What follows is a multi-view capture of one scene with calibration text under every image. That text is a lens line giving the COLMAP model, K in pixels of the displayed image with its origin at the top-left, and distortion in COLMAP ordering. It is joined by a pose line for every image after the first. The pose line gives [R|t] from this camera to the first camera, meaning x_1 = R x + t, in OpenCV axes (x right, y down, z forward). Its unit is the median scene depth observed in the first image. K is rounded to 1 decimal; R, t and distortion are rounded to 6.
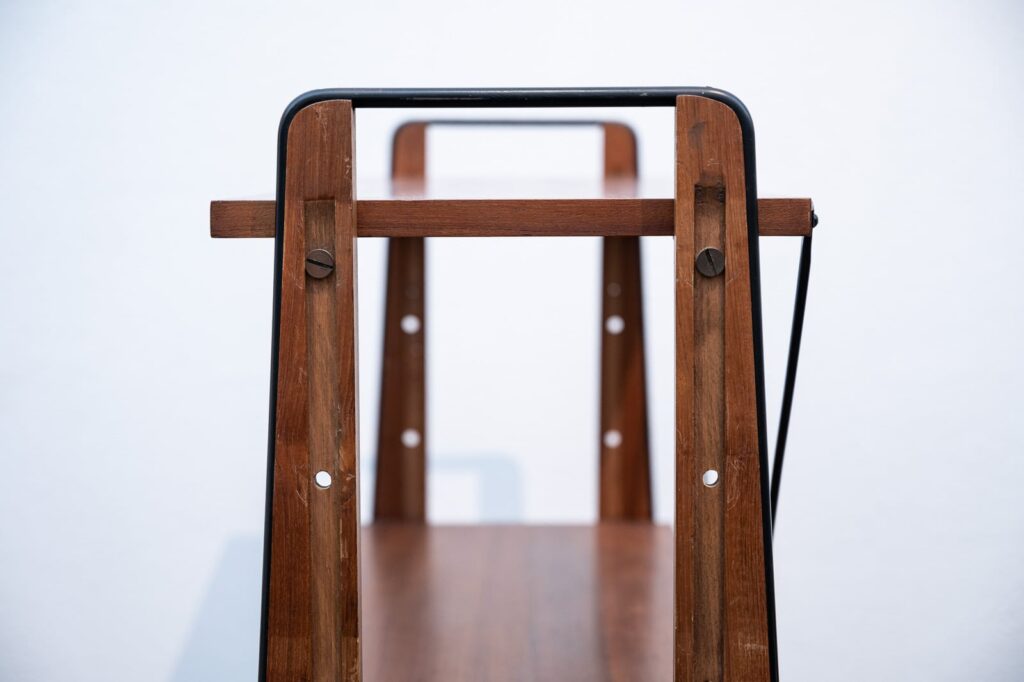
lens RADIAL K [[1869.7, 0, 506.4], [0, 1869.7, 343.7], [0, 0, 1]] dist [0.011452, 0.000000]
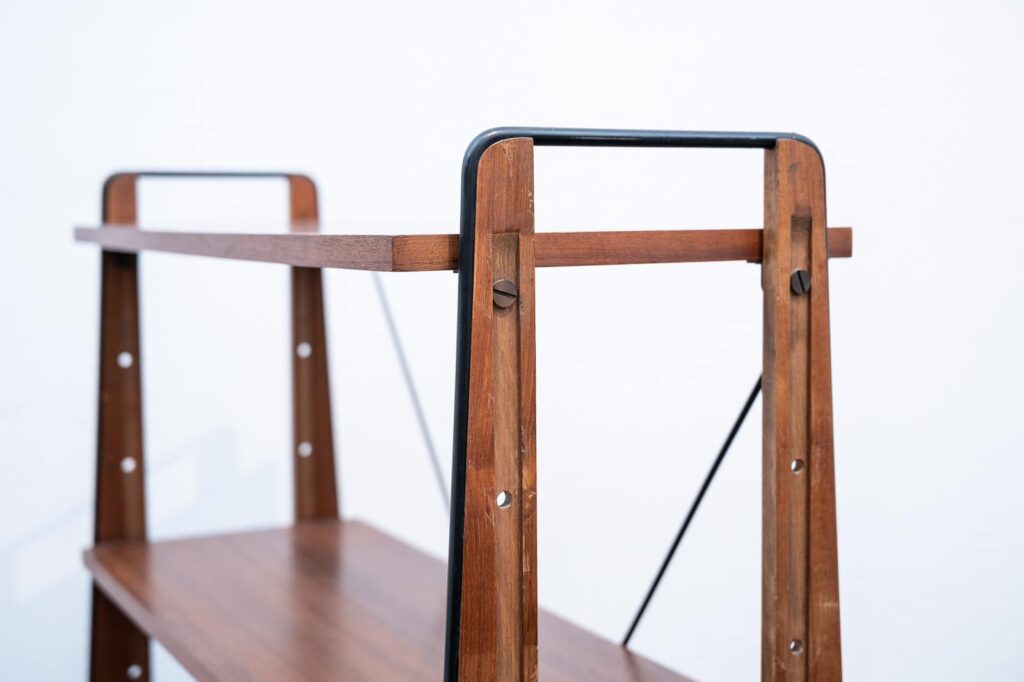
lens RADIAL K [[1468.3, 0, 500.6], [0, 1468.3, 338.5], [0, 0, 1]] dist [0.002080, 0.000000]
pose [[0.881402, -0.045547, 0.470166, -0.484896], [0.053441, 0.998565, -0.003448, -0.014742], [-0.469334, 0.028165, 0.882571, 0.272450]]
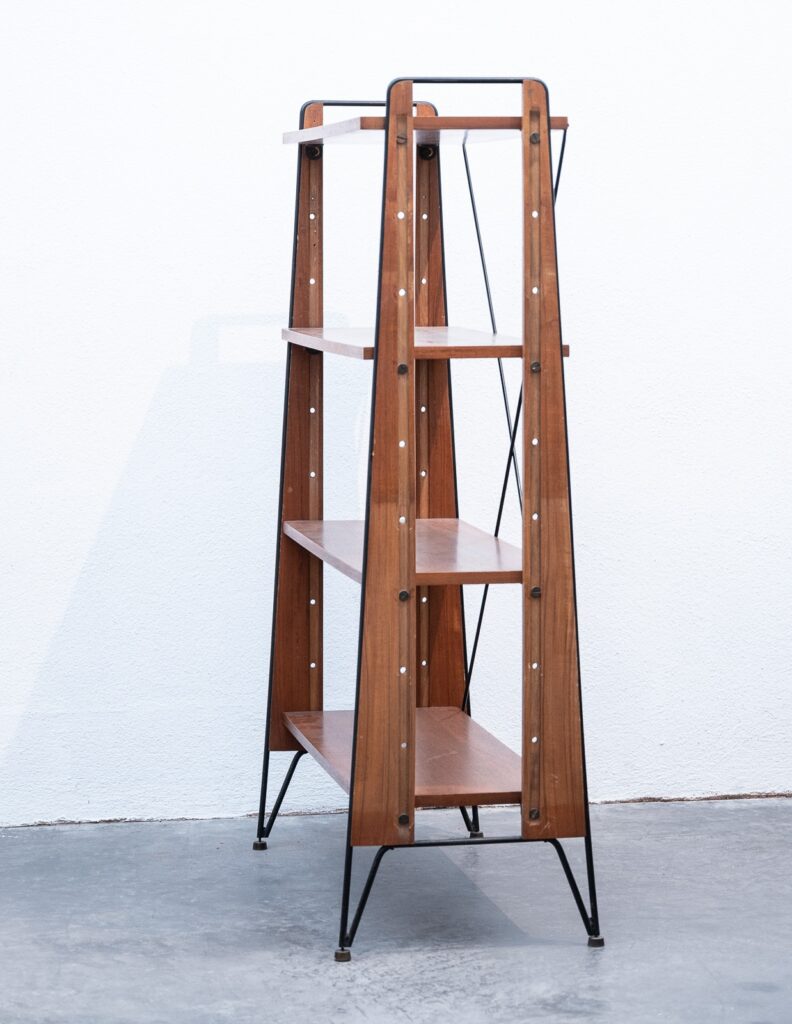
lens RADIAL K [[3167.6, 0, 396.9], [0, 3167.6, 505.7], [0, 0, 1]] dist [0.024444, 0.000000]
pose [[0.982635, -0.017176, 0.184751, -1.000776], [0.020164, 0.999694, -0.014307, 0.582037], [-0.184448, 0.017784, 0.982681, -3.709513]]
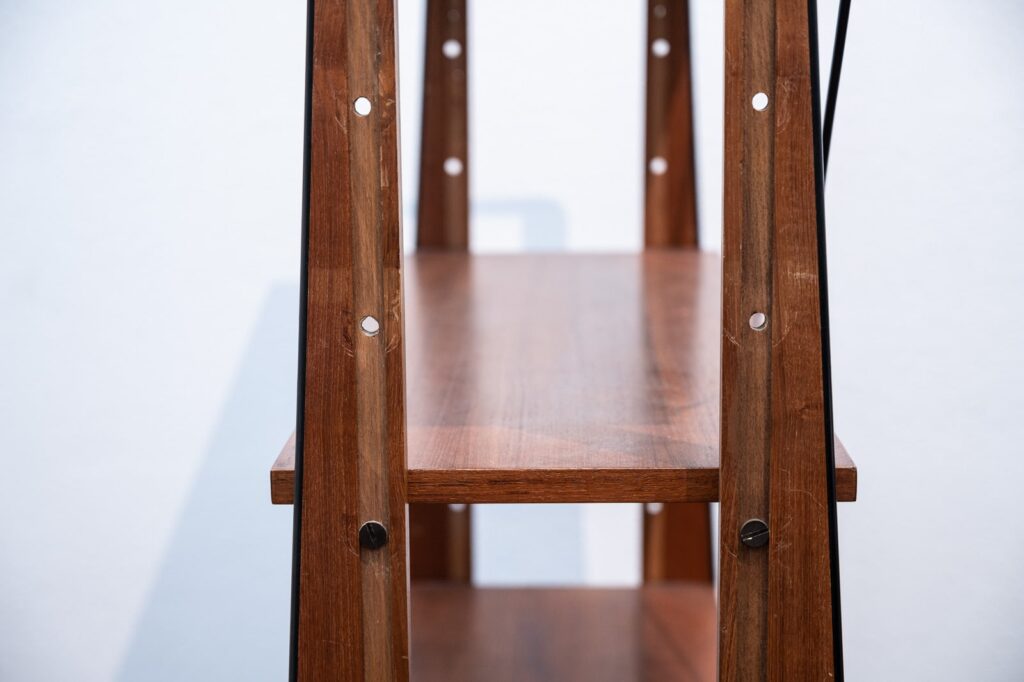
lens RADIAL K [[1869.7, 0, 509.6], [0, 1869.7, 342.4], [0, 0, 1]] dist [0.011452, 0.000000]
pose [[0.999754, -0.003589, -0.021865, -0.000243], [0.005390, 0.996543, 0.082901, 0.115450], [0.021492, -0.082998, 0.996318, 0.018520]]
